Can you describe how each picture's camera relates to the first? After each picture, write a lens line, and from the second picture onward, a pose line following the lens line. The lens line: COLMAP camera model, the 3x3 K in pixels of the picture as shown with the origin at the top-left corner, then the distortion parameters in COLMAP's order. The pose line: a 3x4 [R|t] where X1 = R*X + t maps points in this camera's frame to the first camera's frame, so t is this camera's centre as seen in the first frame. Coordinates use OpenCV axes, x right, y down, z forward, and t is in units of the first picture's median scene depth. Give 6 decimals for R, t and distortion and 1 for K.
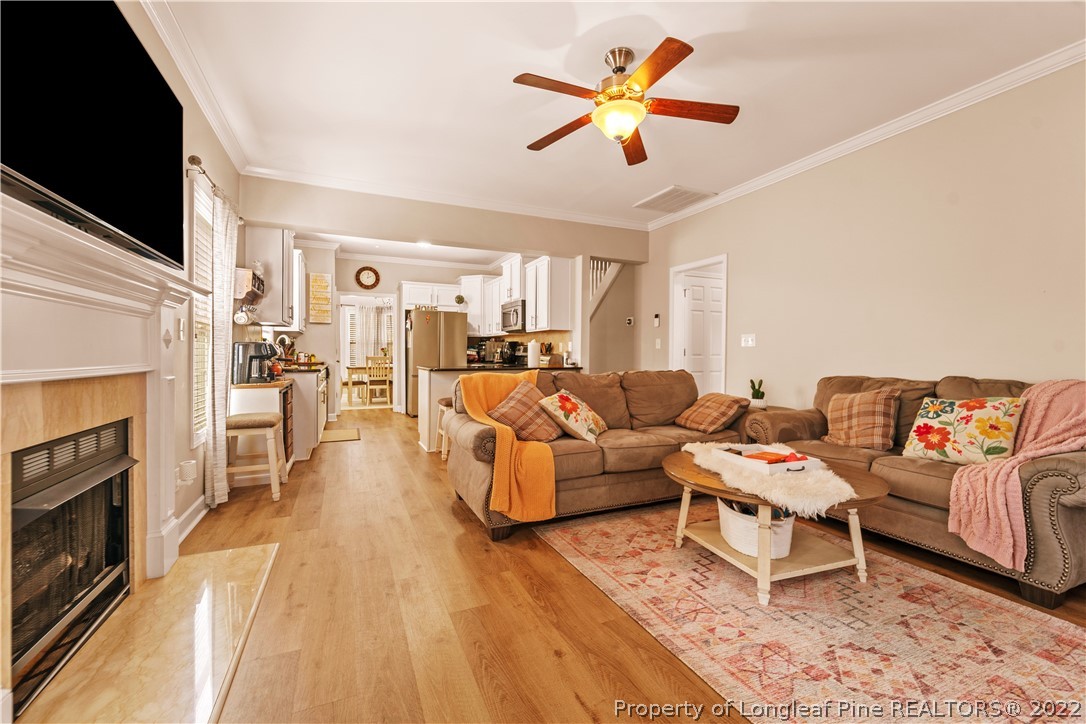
lens RADIAL K [[446.3, 0, 545.4], [0, 446.3, 358.2], [0, 0, 1]] dist [0.006097, -0.002571]
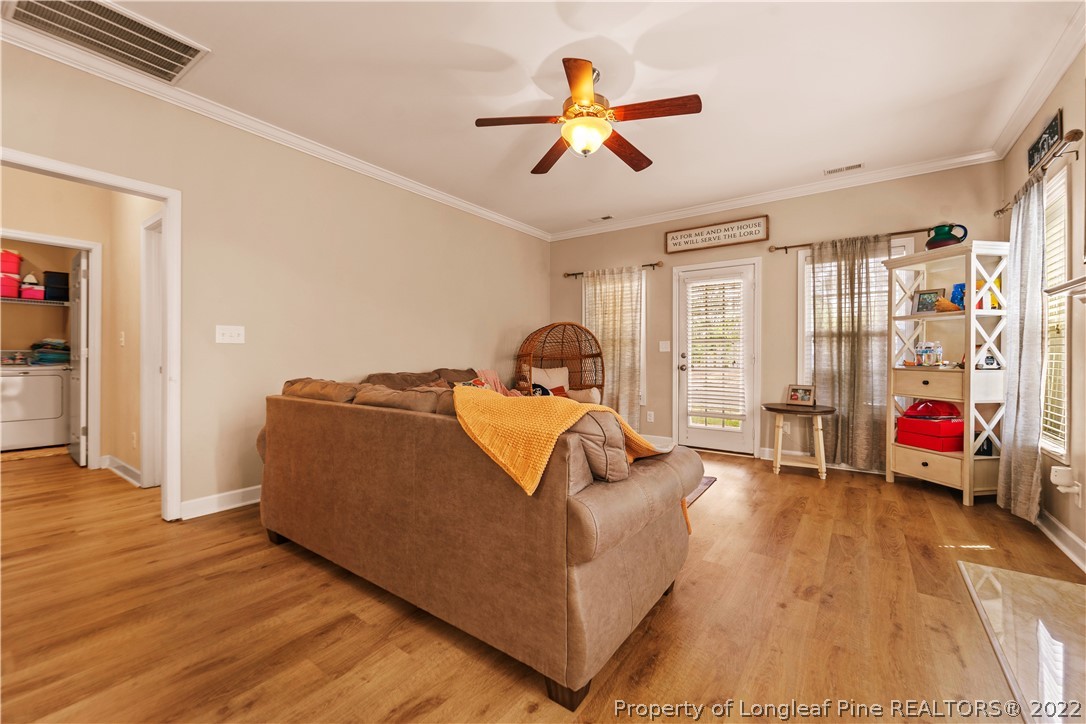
lens RADIAL K [[446.3, 0, 542.6], [0, 446.3, 356.7], [0, 0, 1]] dist [0.006097, -0.002571]
pose [[-0.498114, -0.008739, 0.867067, -0.221954], [0.002911, 0.999927, 0.011750, -0.006304], [-0.867106, 0.008377, -0.498052, 0.509266]]
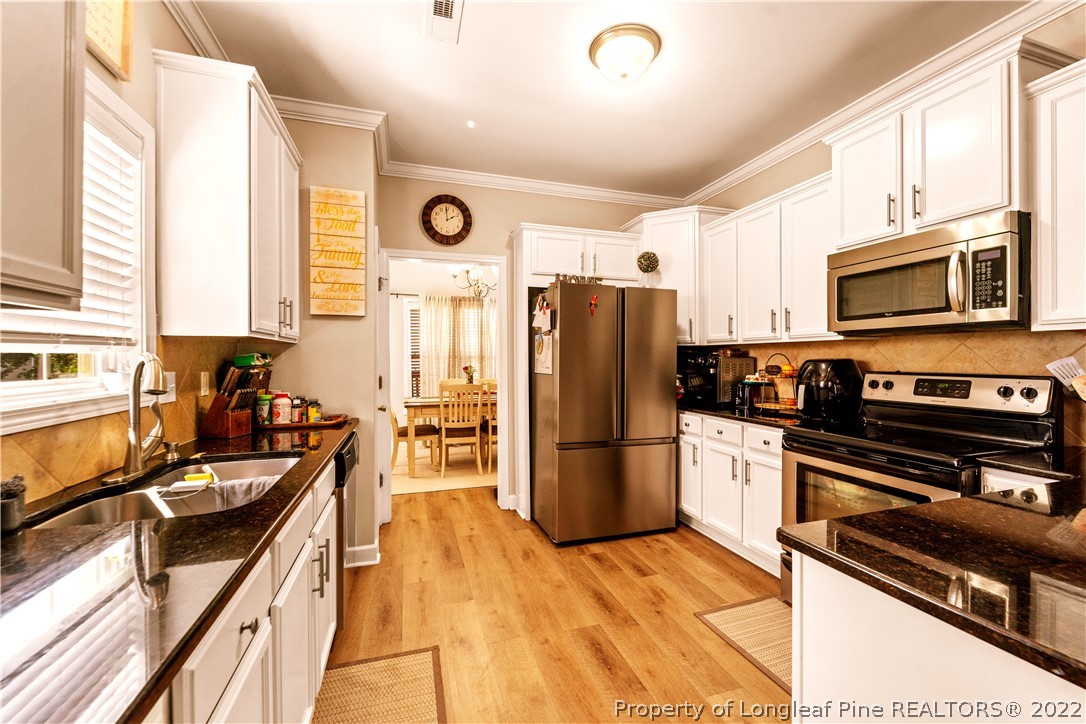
lens RADIAL K [[446.3, 0, 549.1], [0, 446.3, 362.0], [0, 0, 1]] dist [0.006097, -0.002571]
pose [[0.993776, -0.005736, -0.111252, -0.242469], [0.005266, 0.999976, -0.004512, -0.031121], [0.111275, 0.003898, 0.993782, 0.554635]]
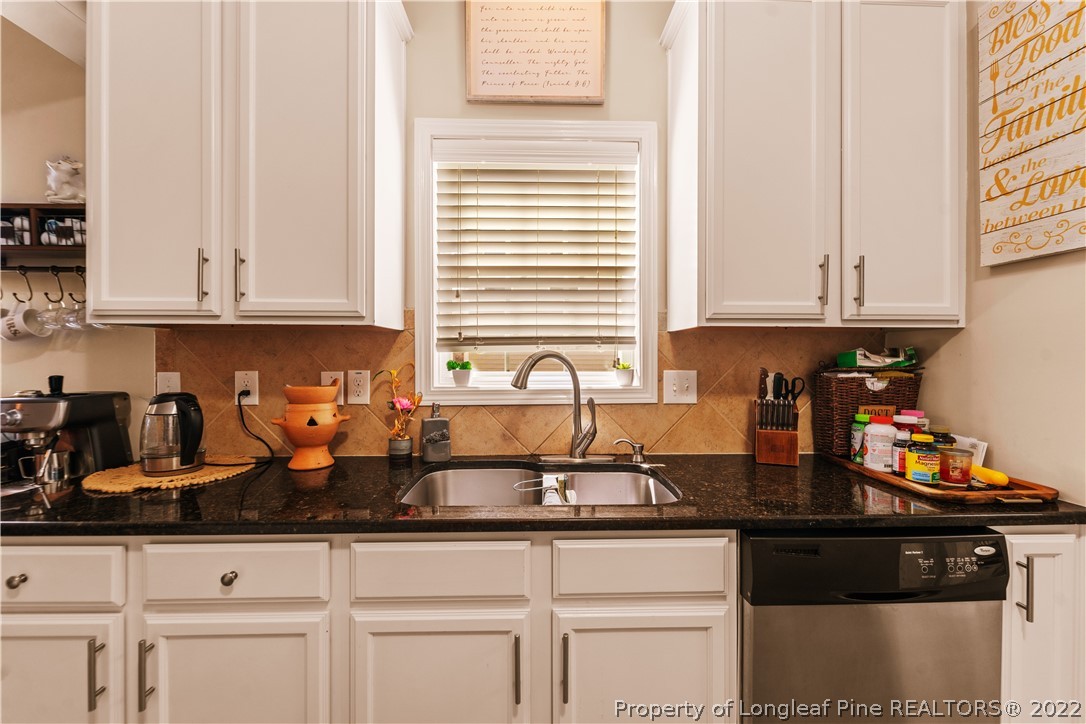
lens RADIAL K [[446.3, 0, 543.1], [0, 446.3, 354.1], [0, 0, 1]] dist [0.006097, -0.002571]
pose [[-0.396094, -0.007774, -0.918177, -0.240798], [-0.013278, 0.999908, -0.002738, -0.034324], [0.918114, 0.011107, -0.396161, 0.766204]]
